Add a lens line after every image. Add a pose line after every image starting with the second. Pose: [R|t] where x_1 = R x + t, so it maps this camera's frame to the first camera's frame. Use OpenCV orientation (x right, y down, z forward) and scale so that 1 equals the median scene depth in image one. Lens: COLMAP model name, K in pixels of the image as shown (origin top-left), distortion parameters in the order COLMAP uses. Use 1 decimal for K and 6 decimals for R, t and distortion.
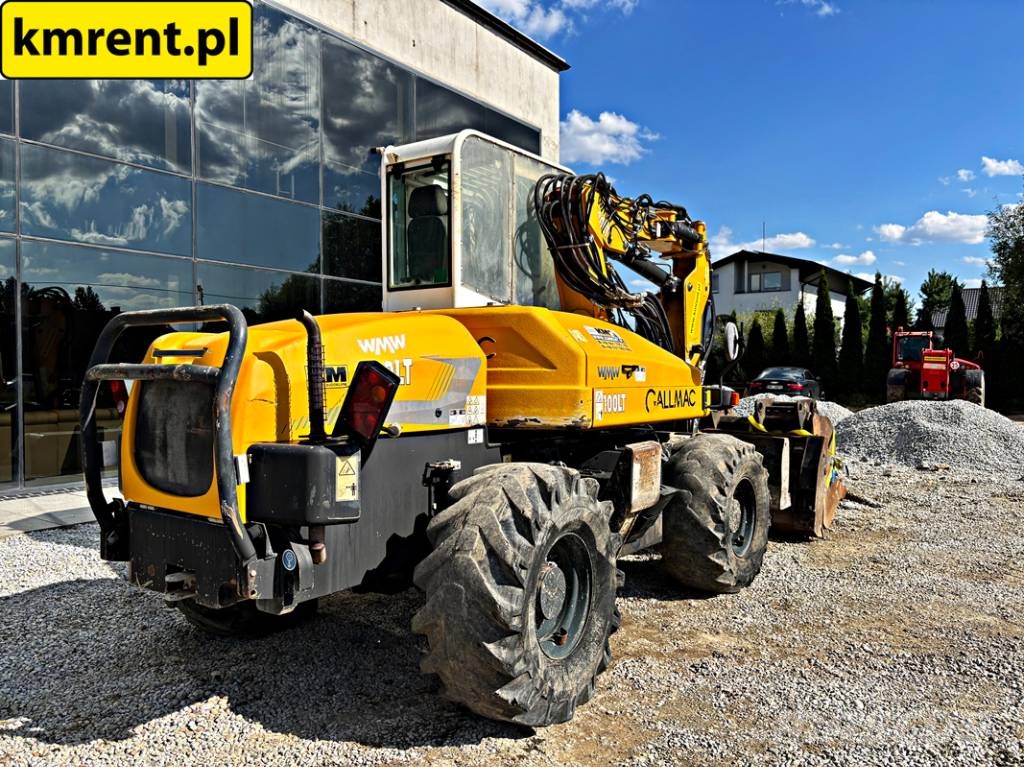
lens RADIAL K [[756.8, 0, 514.5], [0, 756.8, 377.3], [0, 0, 1]] dist [0.047020, -0.056967]
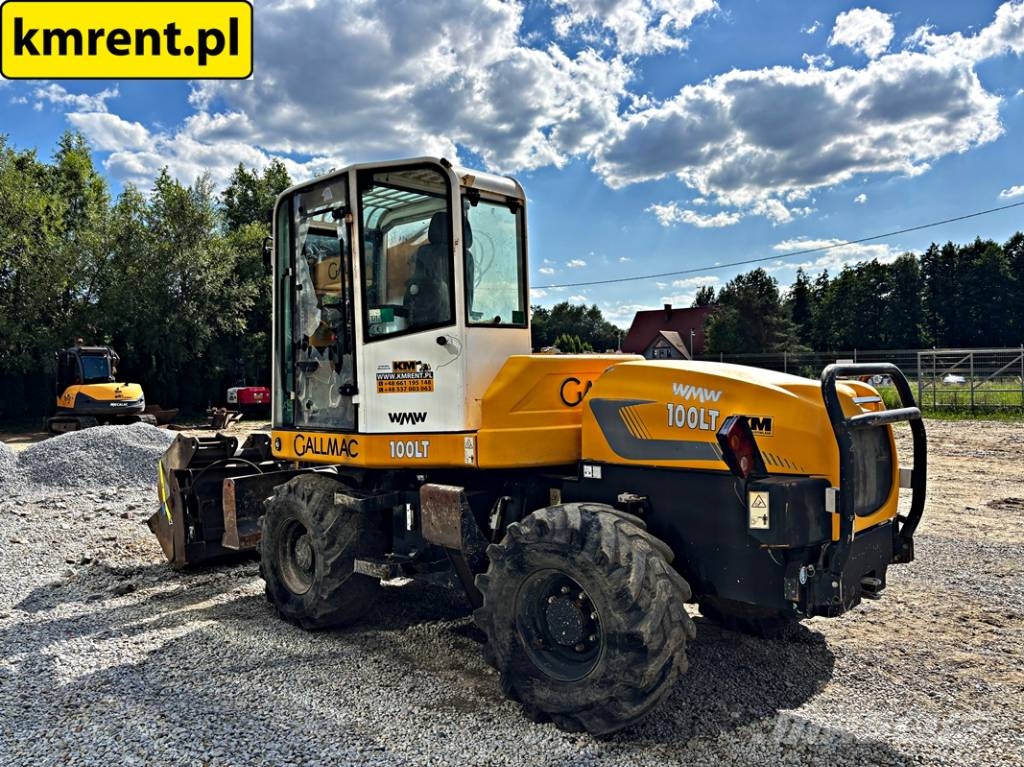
lens RADIAL K [[775.0, 0, 484.7], [0, 775.0, 383.1], [0, 0, 1]] dist [0.034597, -0.033125]
pose [[0.172806, -0.017211, 0.984806, -1.347475], [0.033719, 0.999365, 0.011549, -0.071455], [-0.984379, 0.031211, 0.173276, 1.041148]]
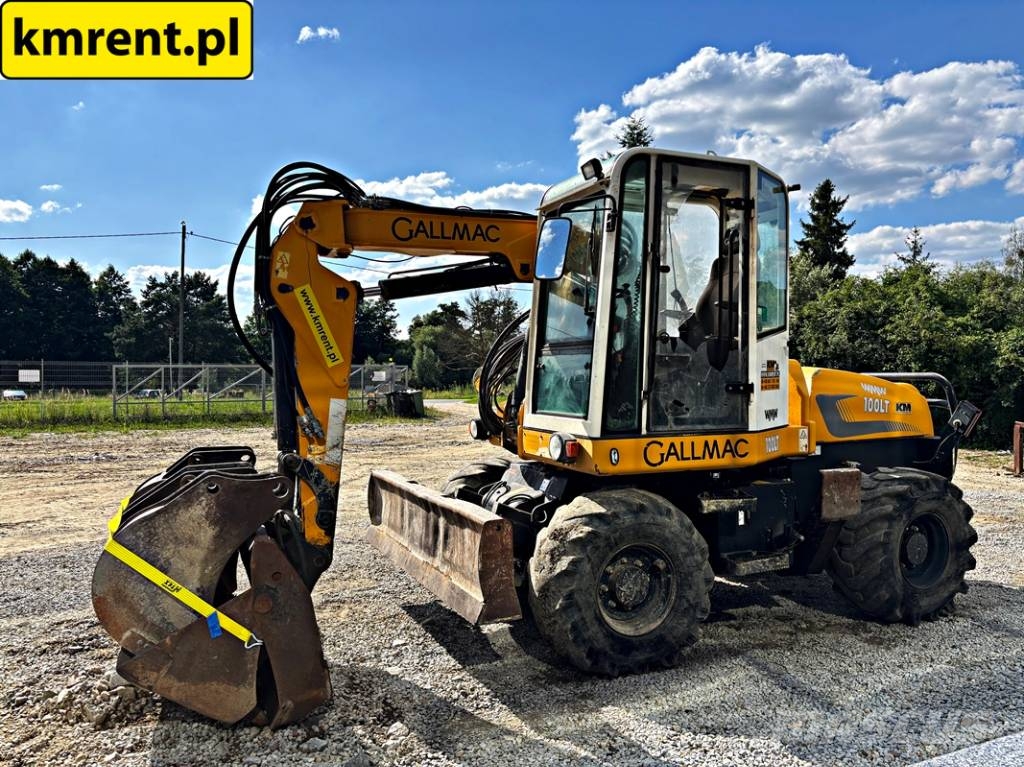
lens RADIAL K [[778.3, 0, 505.7], [0, 778.3, 380.3], [0, 0, 1]] dist [0.050761, -0.064637]
pose [[-0.856360, -0.003106, 0.516371, -0.494438], [0.006242, 0.999847, 0.016366, -0.086588], [-0.516342, 0.017239, -0.856209, 2.655383]]
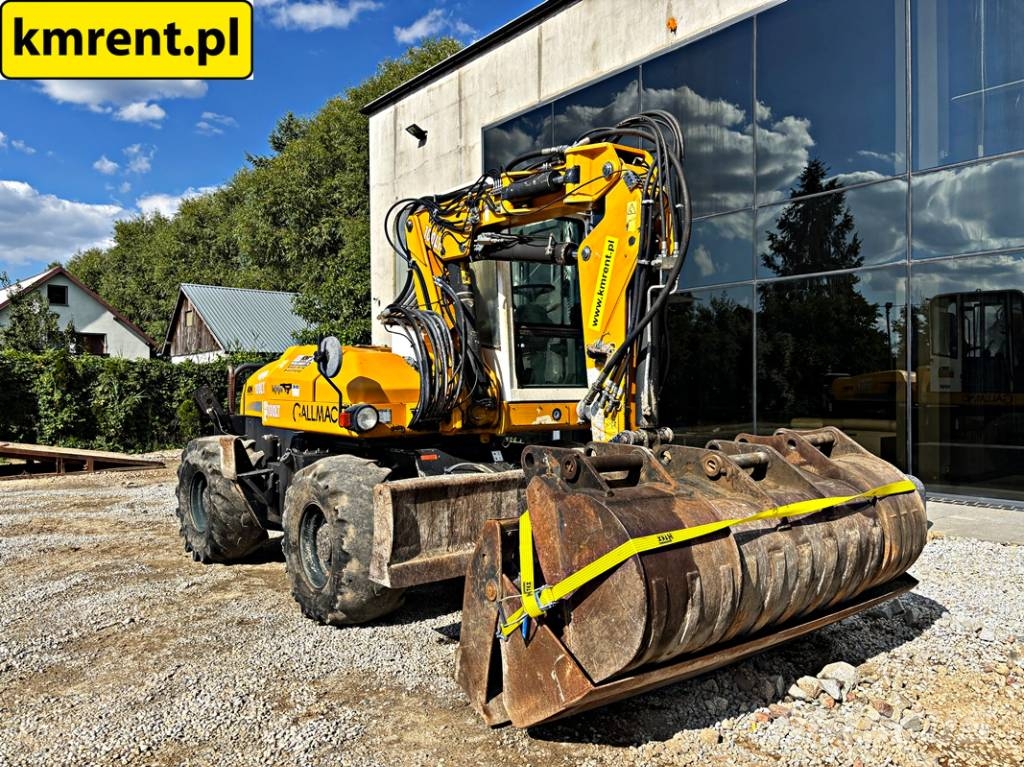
lens RADIAL K [[777.7, 0, 512.0], [0, 777.7, 383.5], [0, 0, 1]] dist [0.039204, -0.044828]
pose [[-0.280724, -0.001183, -0.959788, 1.470722], [-0.003834, 0.999993, -0.000111, -0.019295], [0.959781, 0.003649, -0.280726, 1.916093]]
